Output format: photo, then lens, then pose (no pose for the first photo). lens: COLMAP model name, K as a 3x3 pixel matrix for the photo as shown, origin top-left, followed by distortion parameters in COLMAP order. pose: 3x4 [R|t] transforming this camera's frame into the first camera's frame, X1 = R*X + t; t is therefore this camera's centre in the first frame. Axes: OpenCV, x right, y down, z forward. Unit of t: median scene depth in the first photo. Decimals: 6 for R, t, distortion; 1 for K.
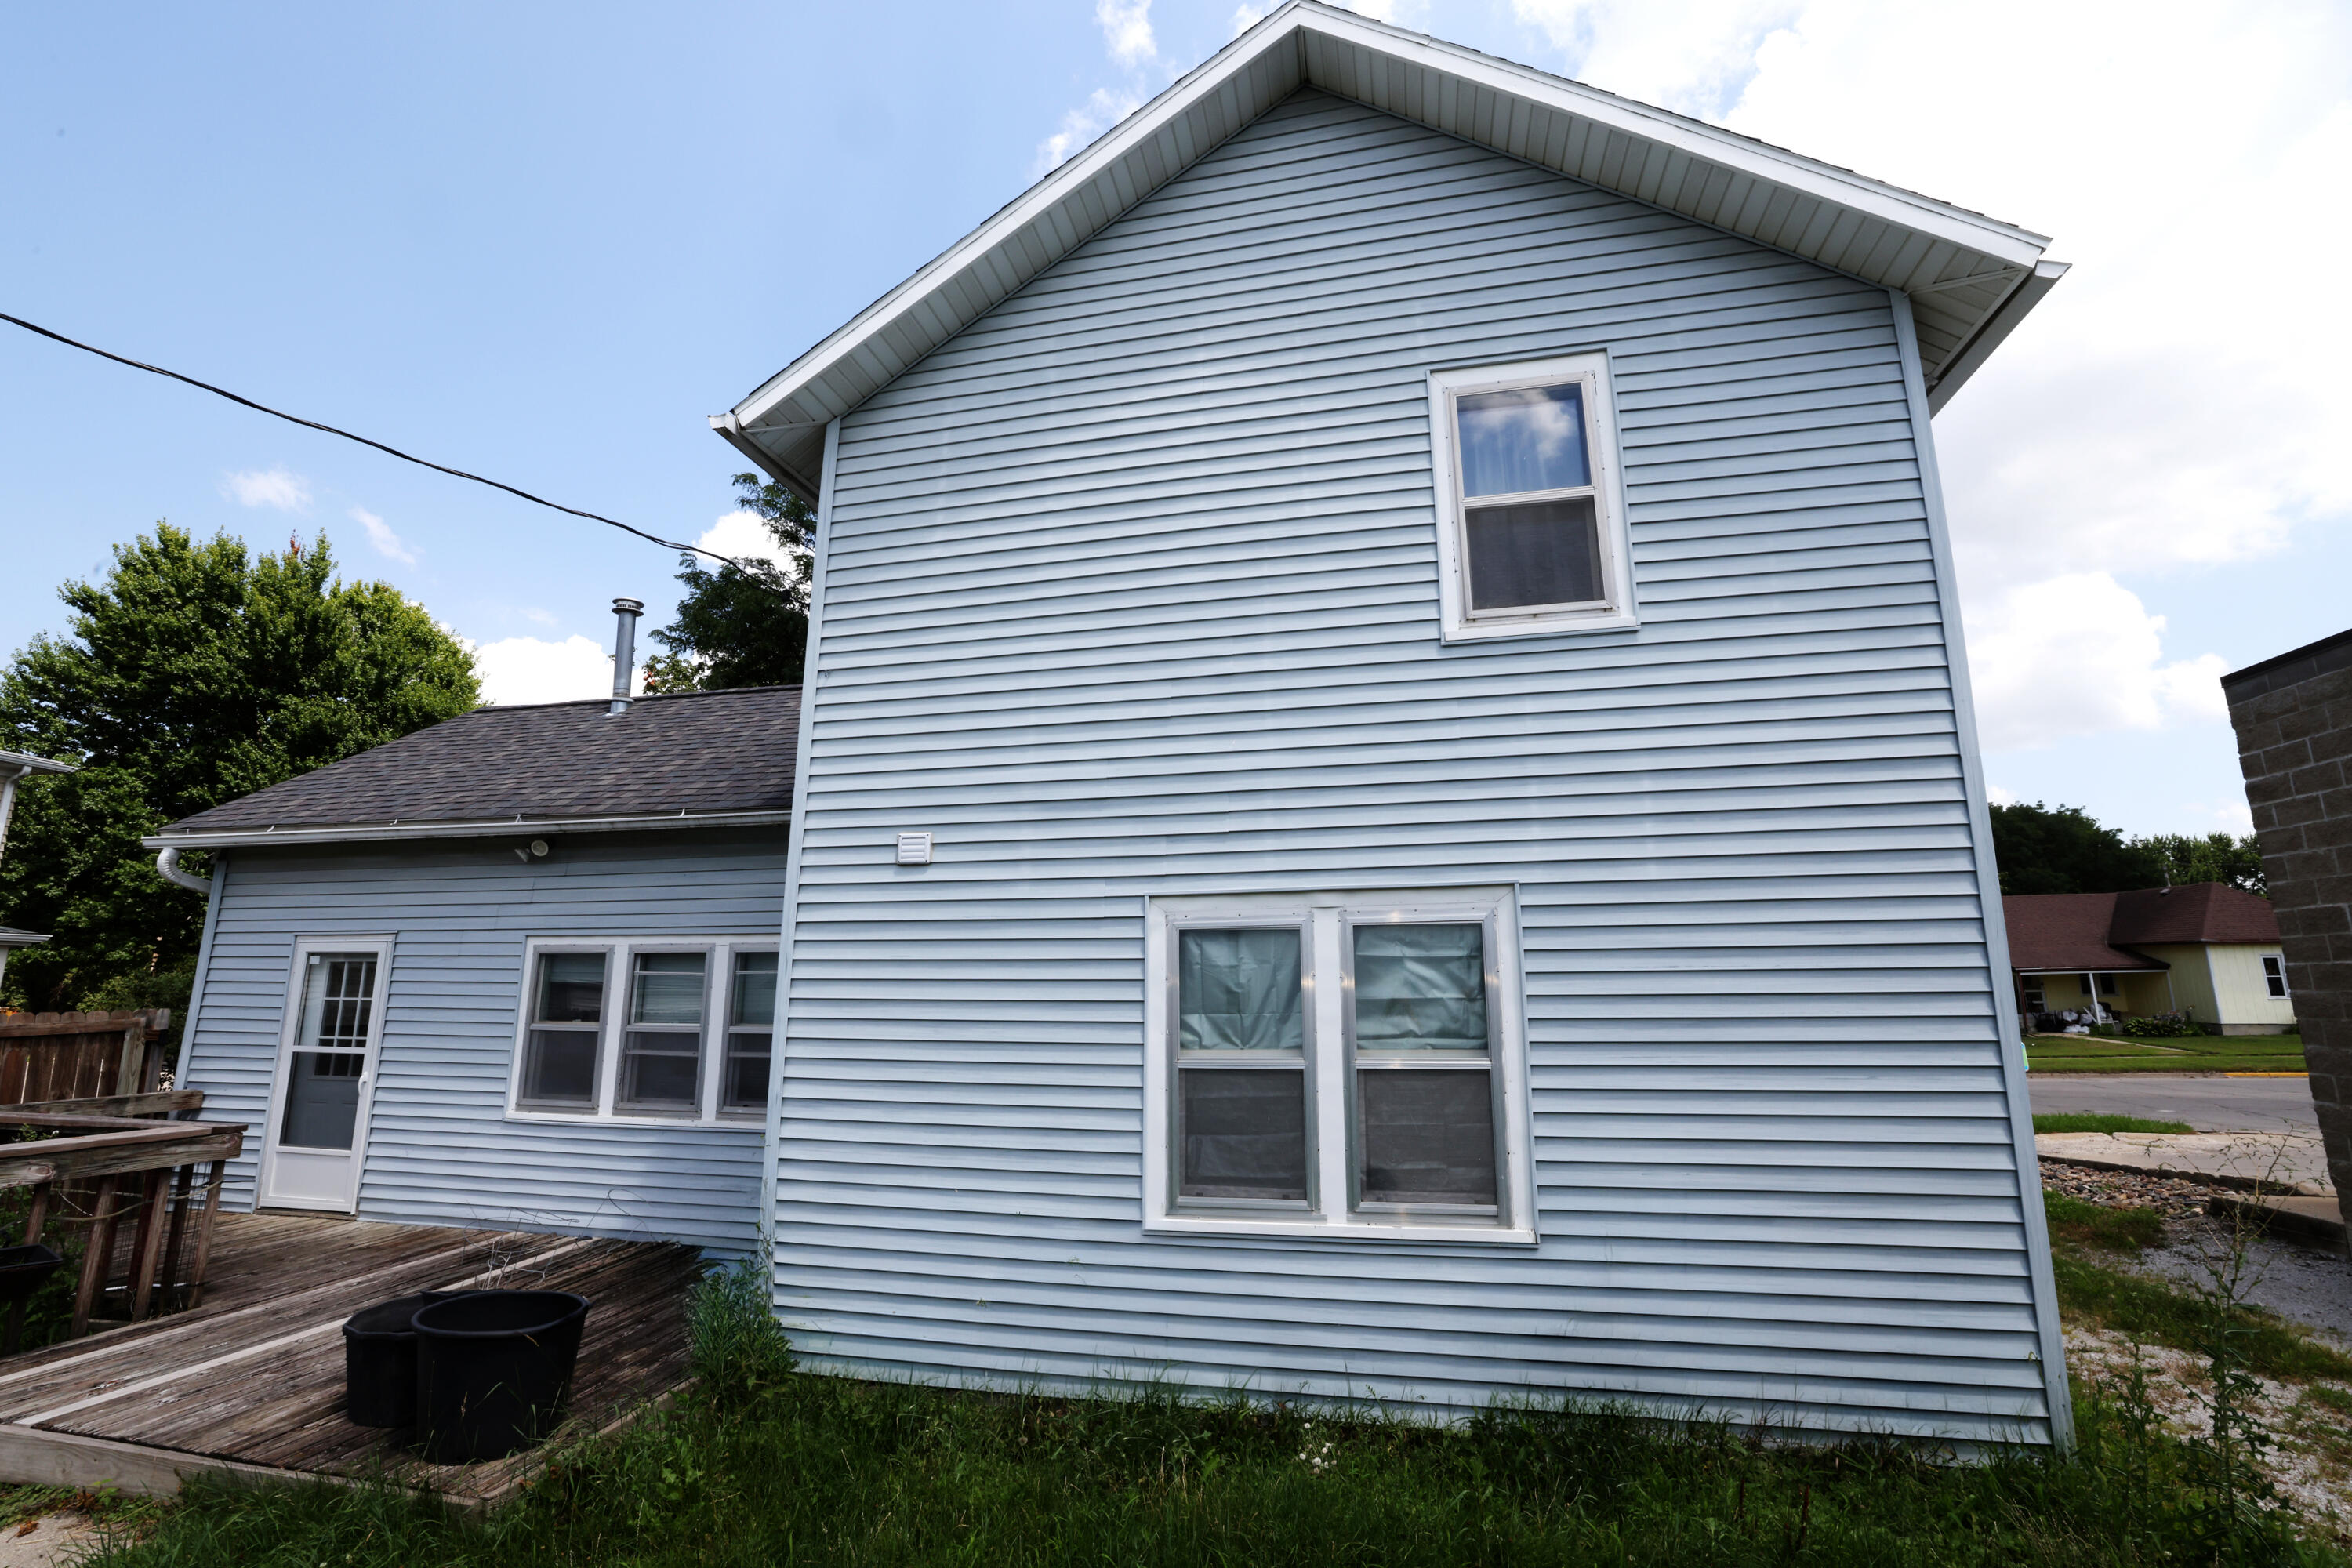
lens RADIAL K [[1006.2, 0, 1179.3], [0, 1006.2, 779.8], [0, 0, 1]] dist [-0.025794, 0.003846]
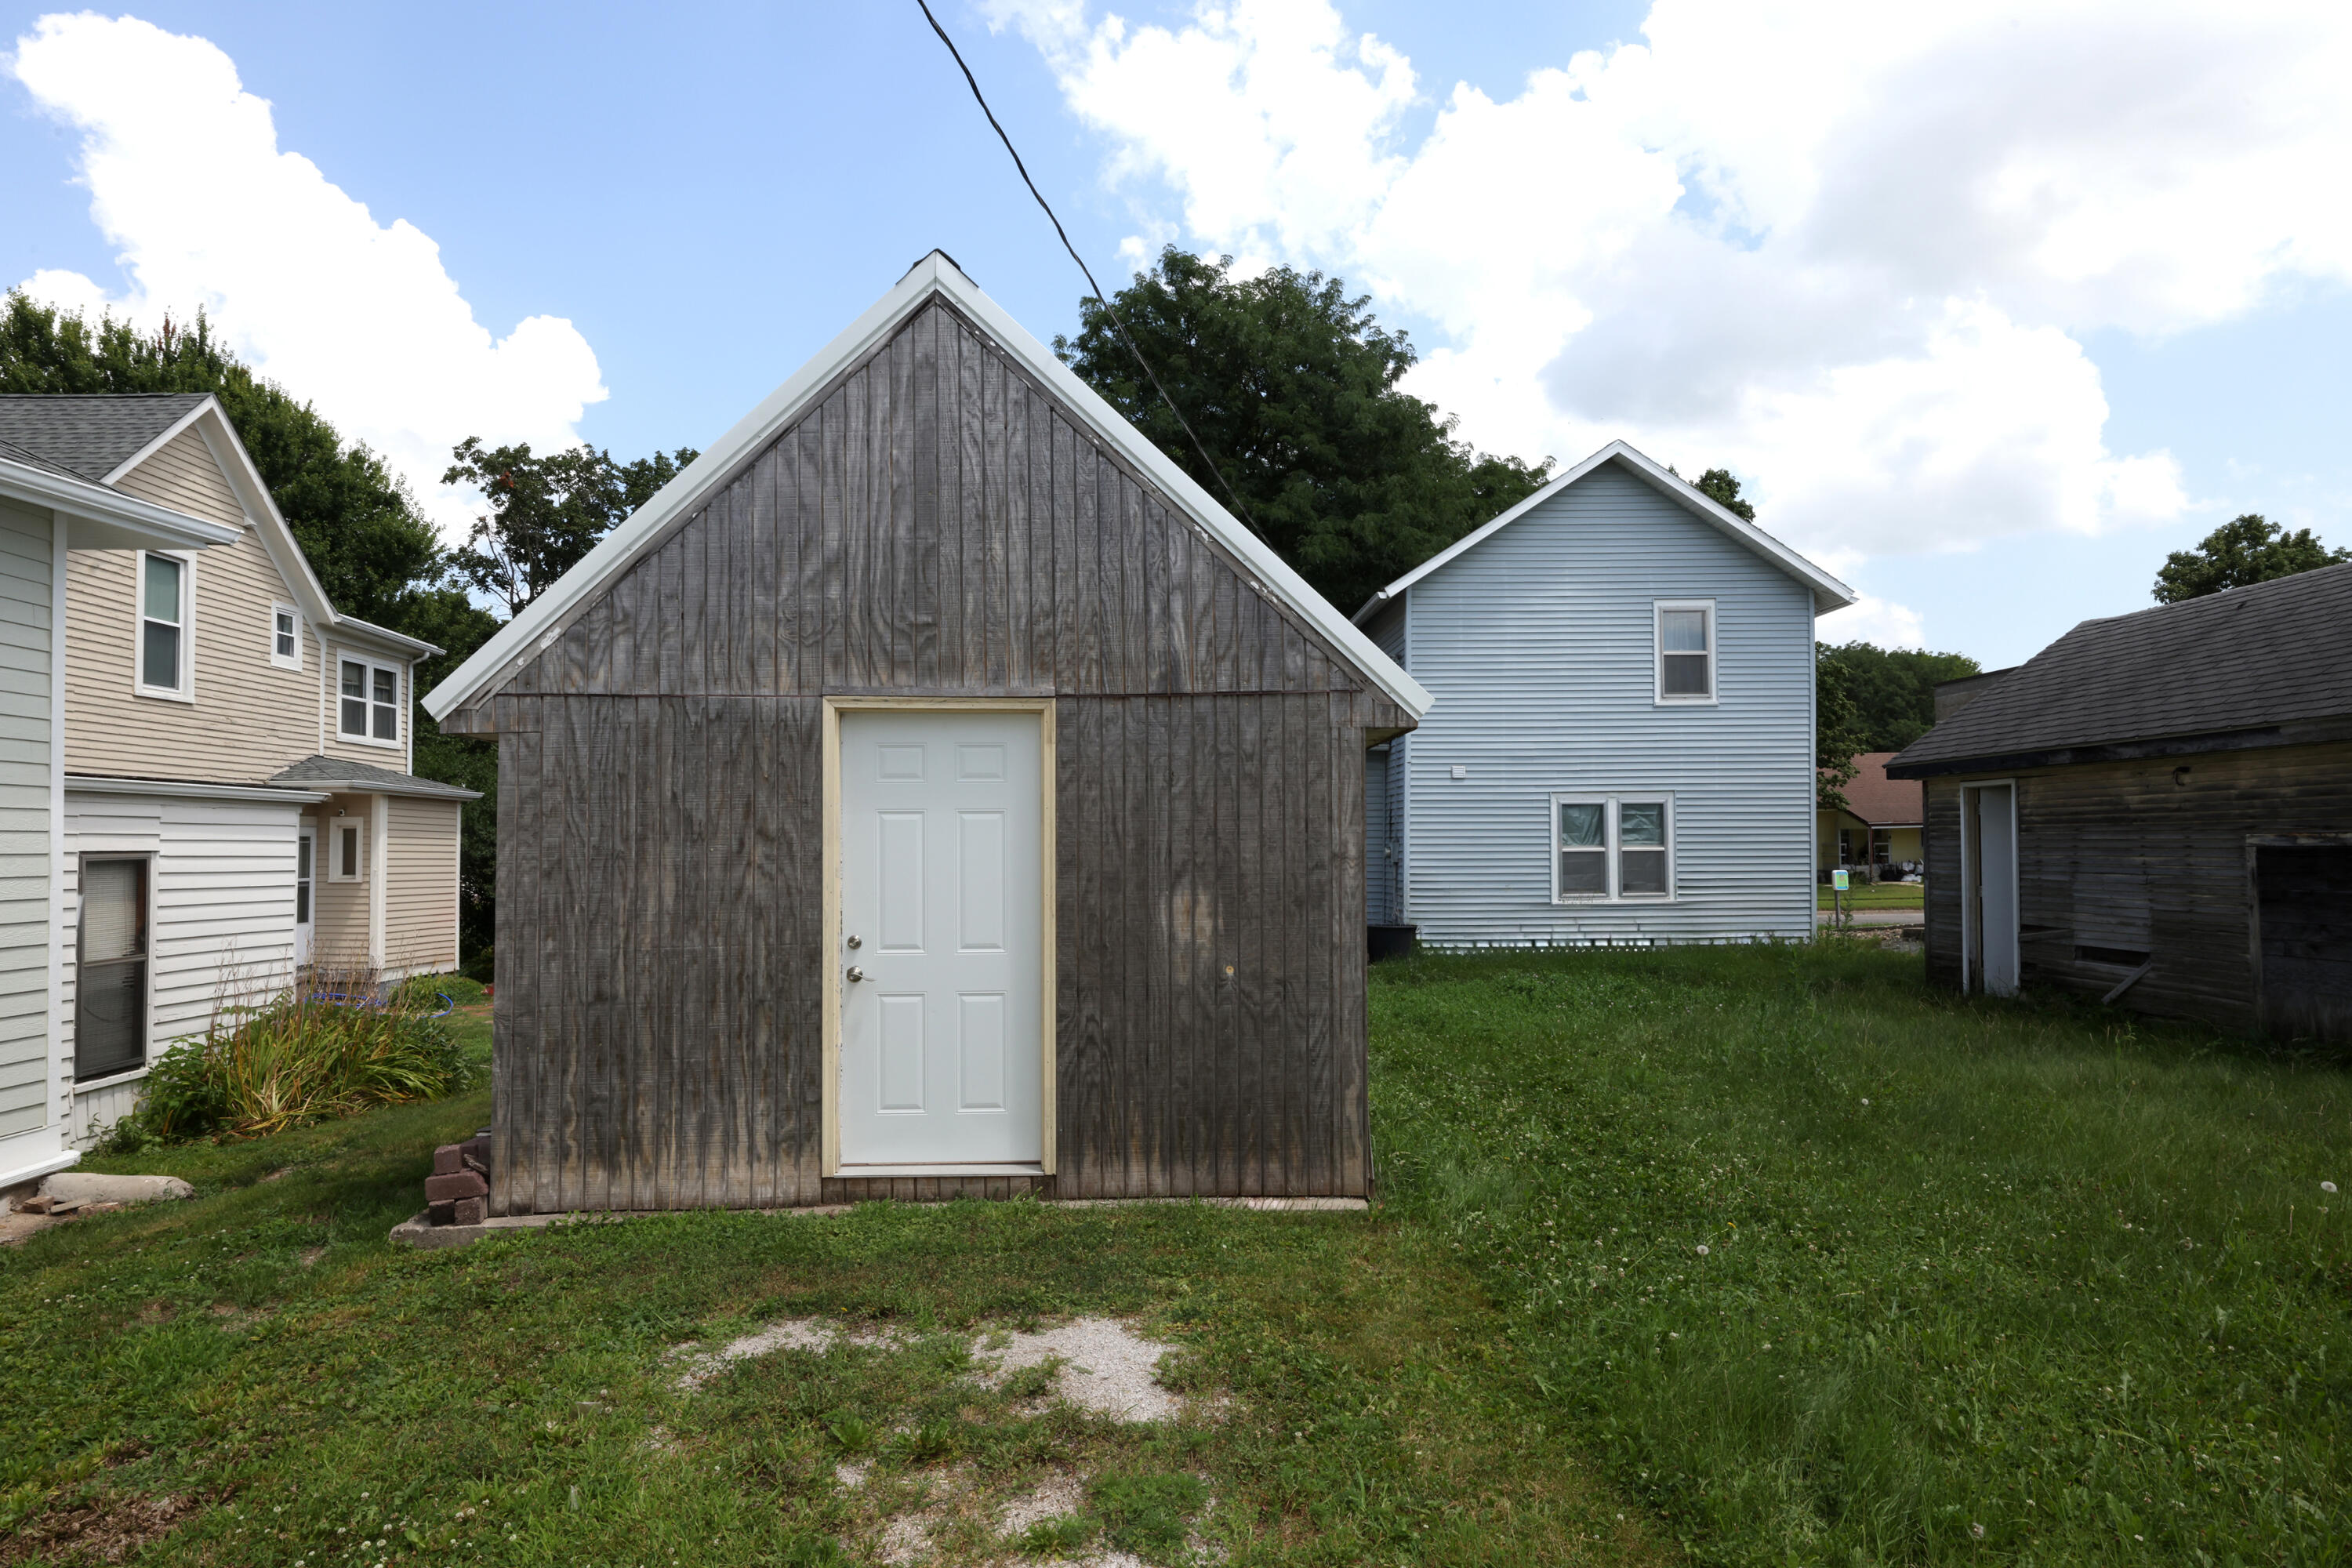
lens RADIAL K [[1481.9, 0, 1169.3], [0, 1481.9, 791.4], [0, 0, 1]] dist [-0.006593, -0.000844]
pose [[0.971763, 0.007101, 0.235854, -2.075569], [-0.046473, 0.985729, 0.161798, -0.516153], [-0.231339, -0.168190, 0.958225, -2.760612]]
